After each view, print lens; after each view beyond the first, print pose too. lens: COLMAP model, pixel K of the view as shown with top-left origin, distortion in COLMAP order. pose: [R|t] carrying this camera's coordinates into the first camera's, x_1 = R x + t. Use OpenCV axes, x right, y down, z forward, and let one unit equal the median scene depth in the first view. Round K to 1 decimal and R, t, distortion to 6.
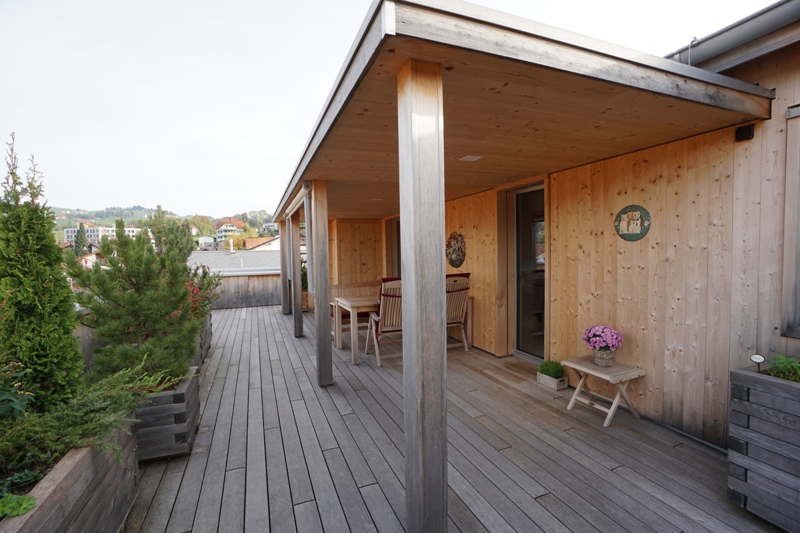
lens RADIAL K [[353.4, 0, 389.4], [0, 353.4, 266.9], [0, 0, 1]] dist [-0.066791, 0.023761]
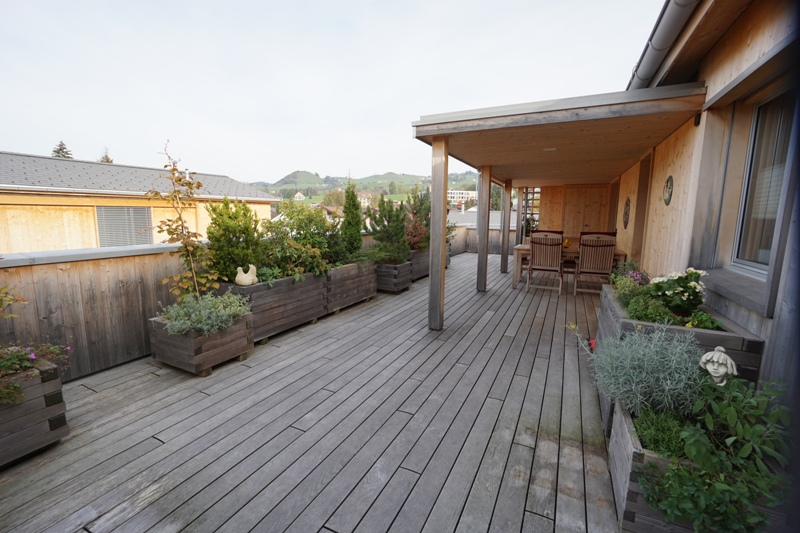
lens RADIAL K [[353.4, 0, 389.4], [0, 353.4, 266.9], [0, 0, 1]] dist [-0.066791, 0.023761]
pose [[0.660396, 0.137885, -0.738150, 1.294338], [-0.058002, 0.989427, 0.132932, 0.049429], [0.748674, -0.044974, 0.661411, -0.736957]]
